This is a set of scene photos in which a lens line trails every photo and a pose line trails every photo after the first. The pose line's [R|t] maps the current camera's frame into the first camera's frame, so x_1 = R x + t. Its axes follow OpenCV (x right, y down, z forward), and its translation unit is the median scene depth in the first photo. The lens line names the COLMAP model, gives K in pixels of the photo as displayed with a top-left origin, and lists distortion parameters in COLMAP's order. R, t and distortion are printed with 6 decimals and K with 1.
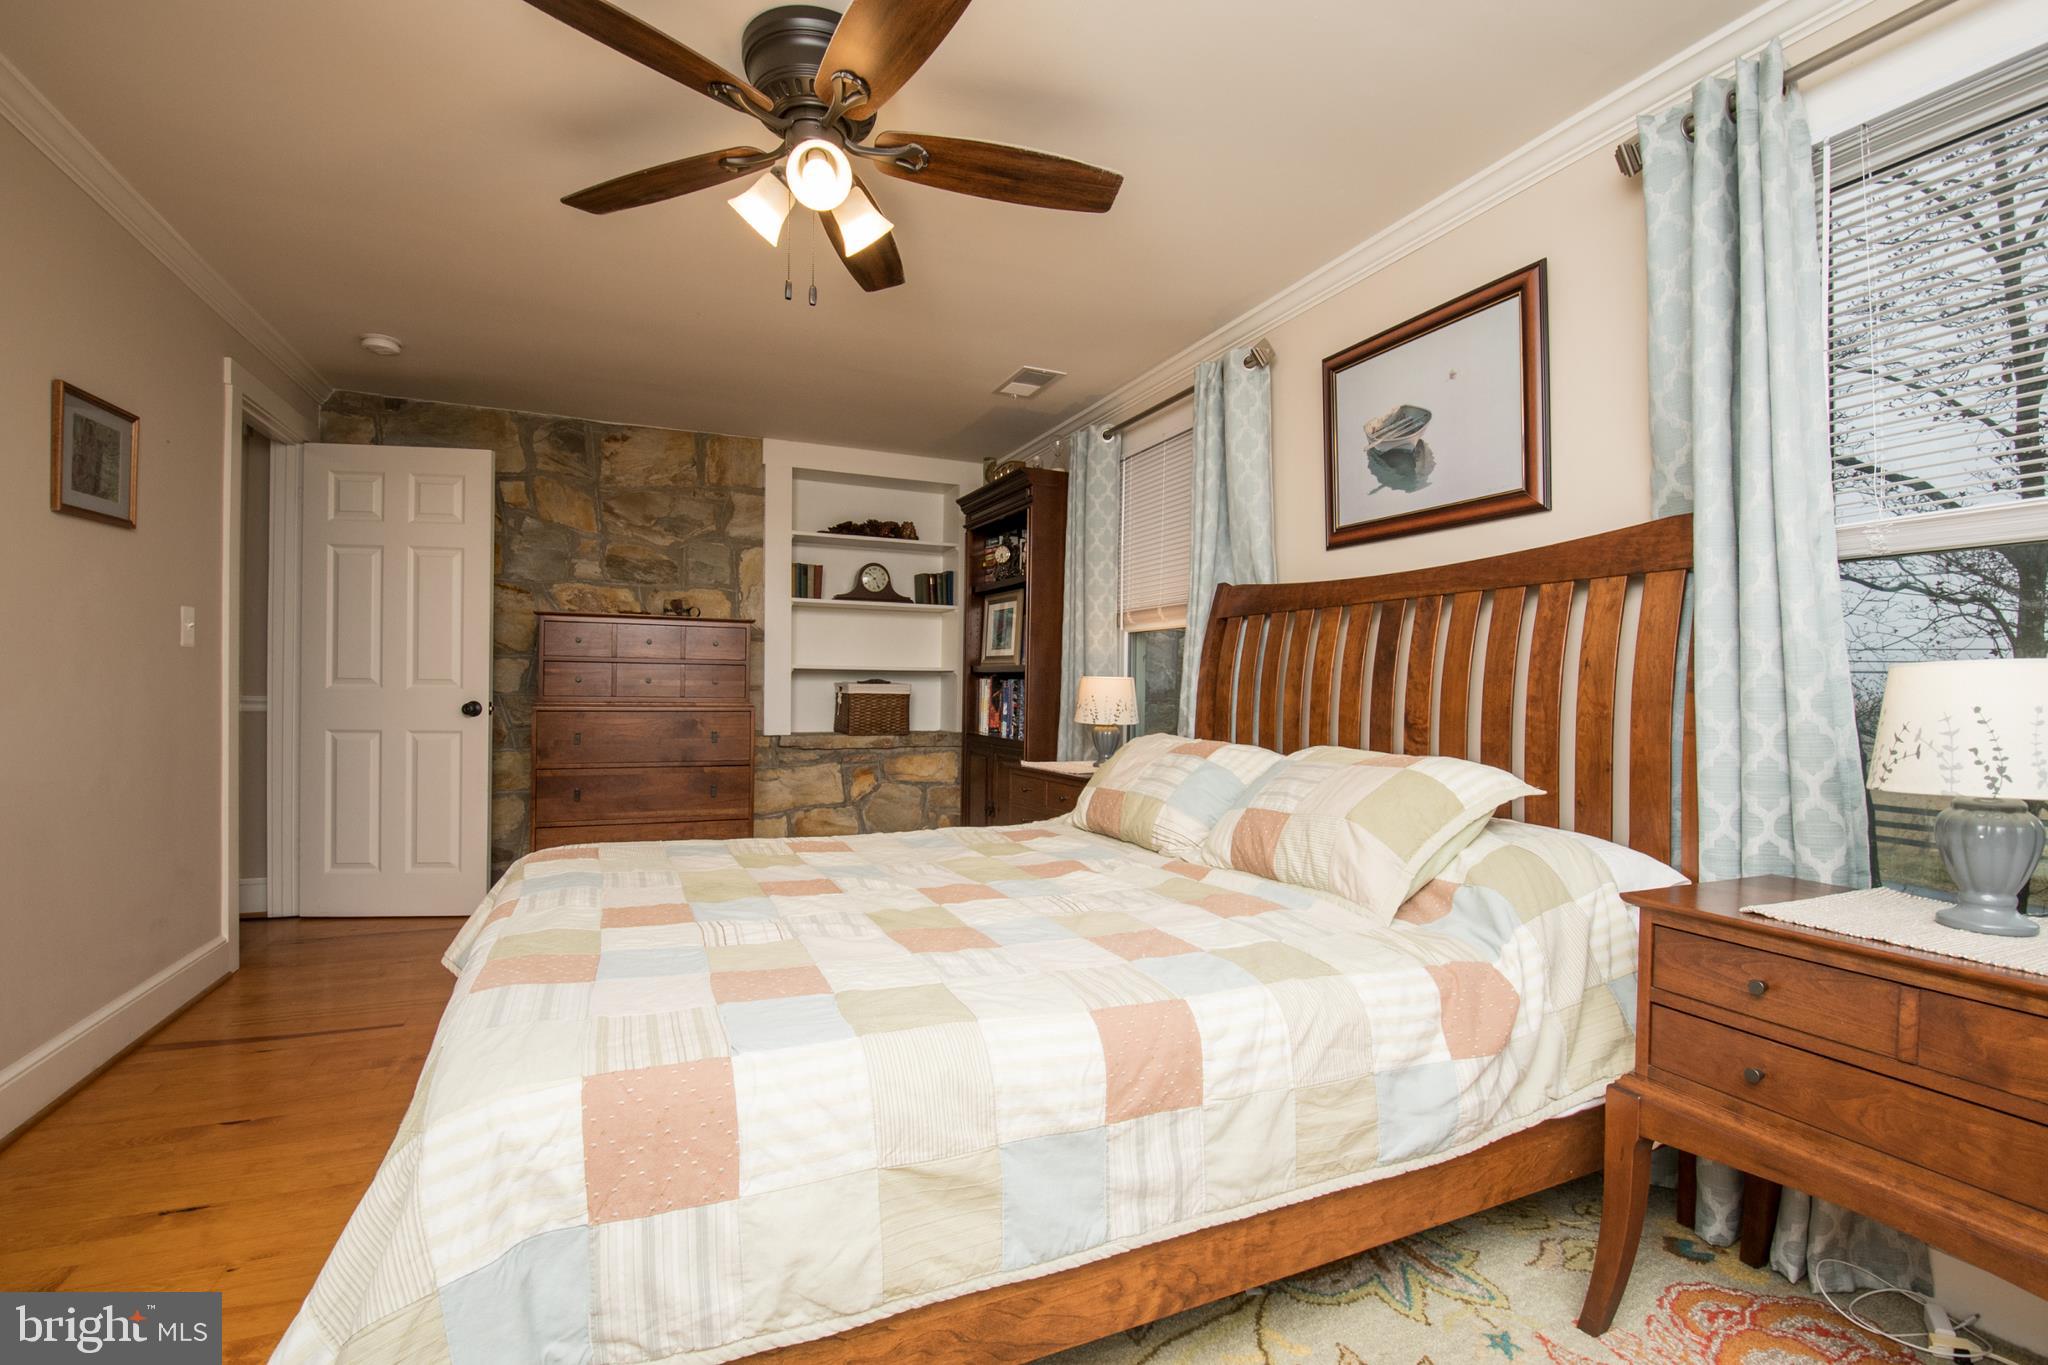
lens RADIAL K [[862.0, 0, 1024.0], [0, 862.0, 682.5], [0, 0, 1]] dist [-0.035403, 0.000036]
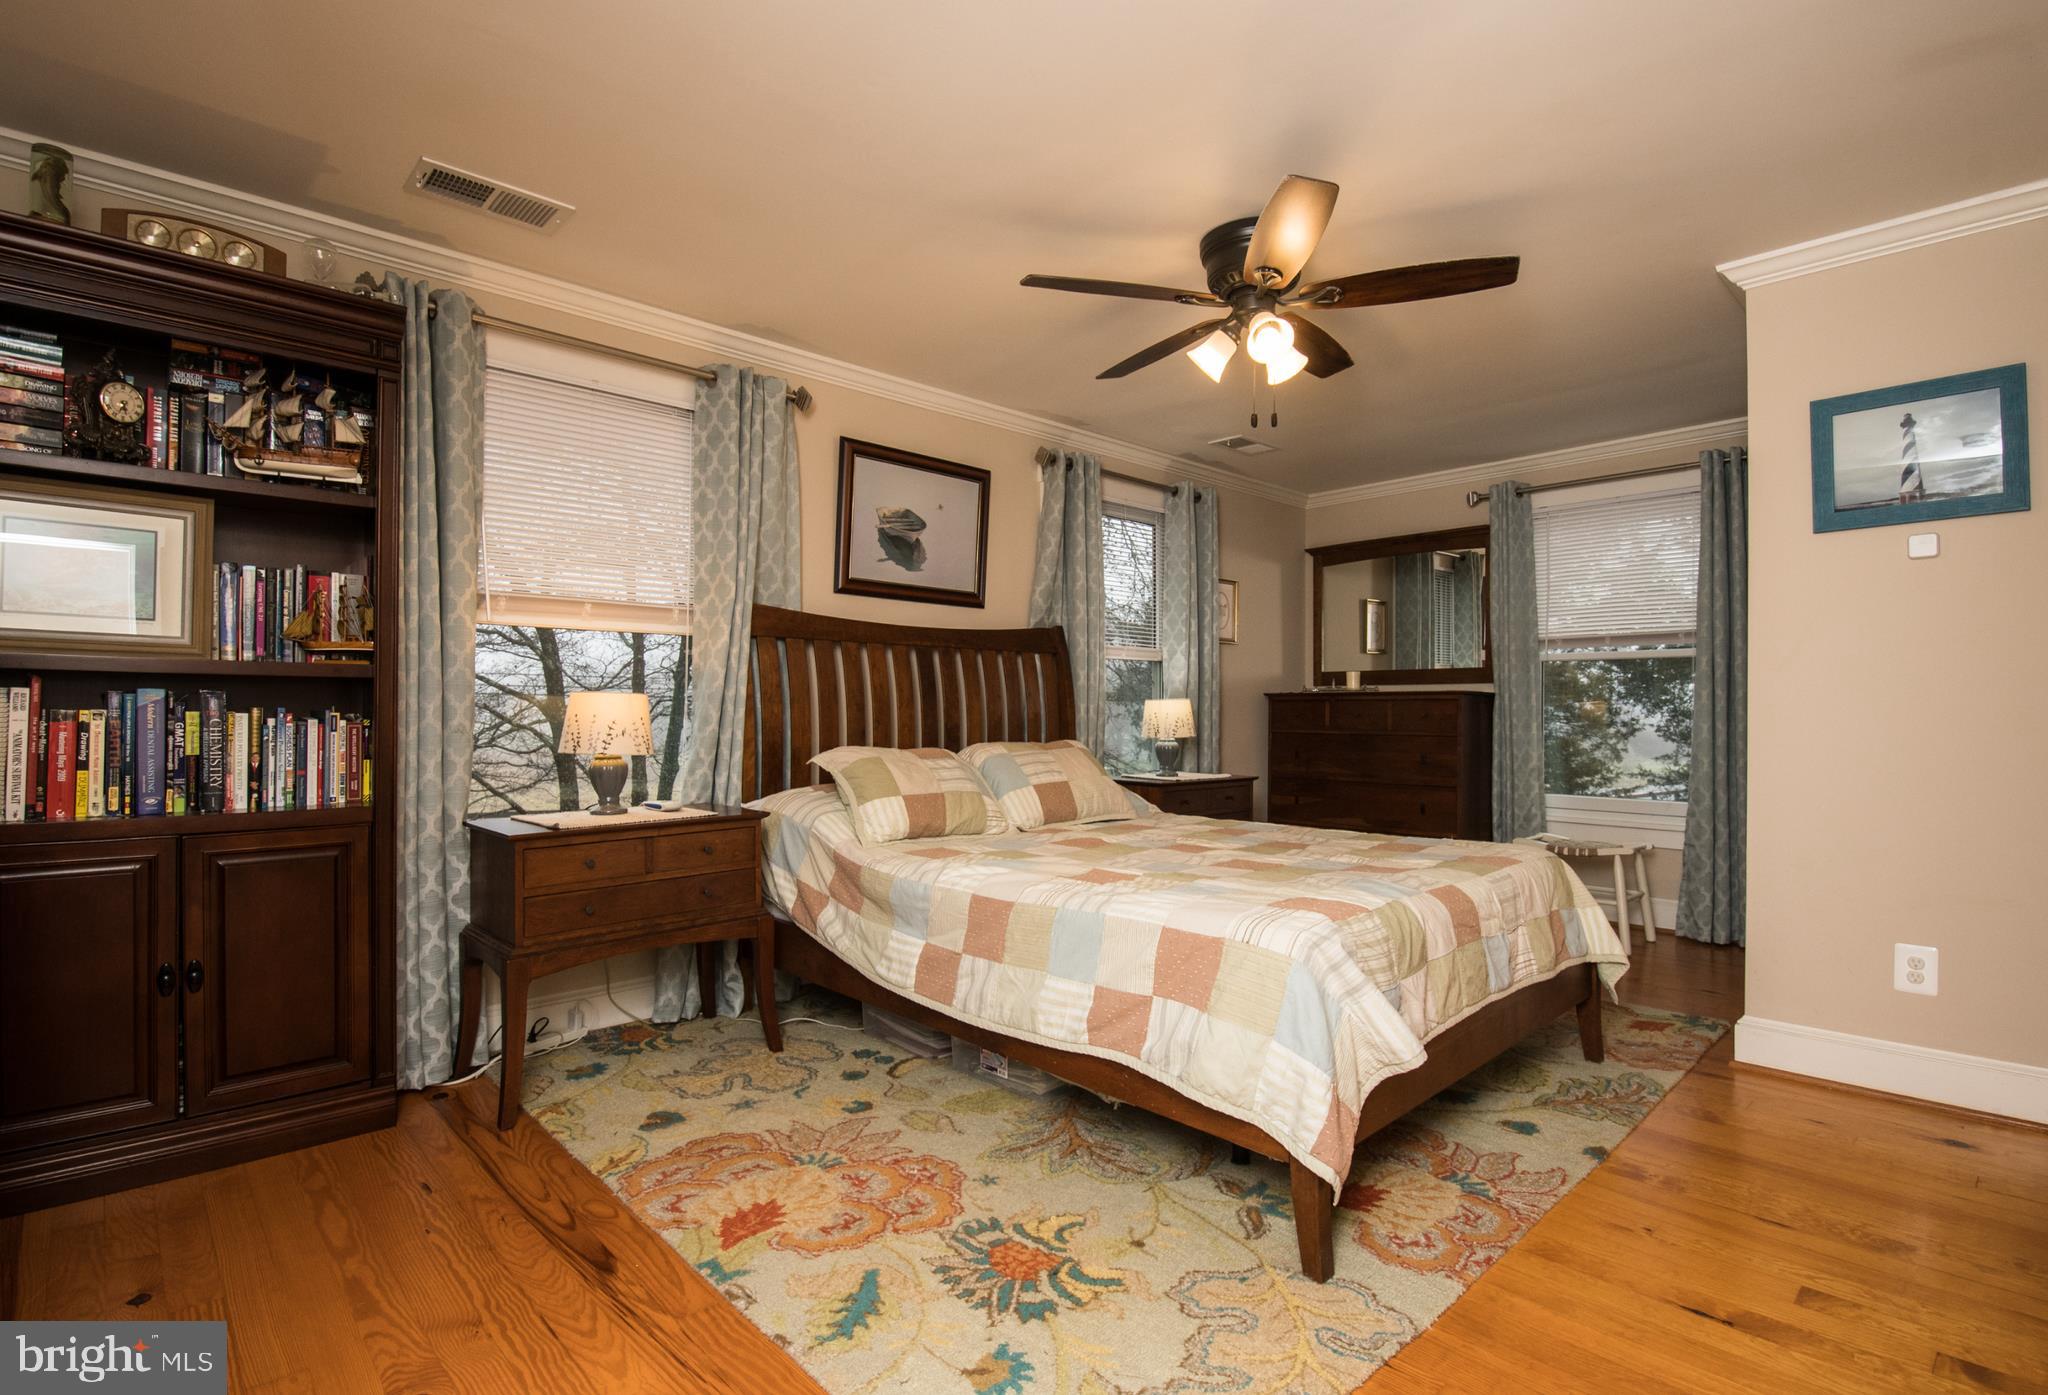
lens RADIAL K [[972.4, 0, 1024.0], [0, 972.4, 697.5], [0, 0, 1]] dist [0.029066, -0.027535]
pose [[-0.346625, -0.000630, 0.938004, -1.161412], [0.001514, 0.999998, 0.001232, -0.007316], [-0.938003, 0.001847, -0.346623, 1.372858]]
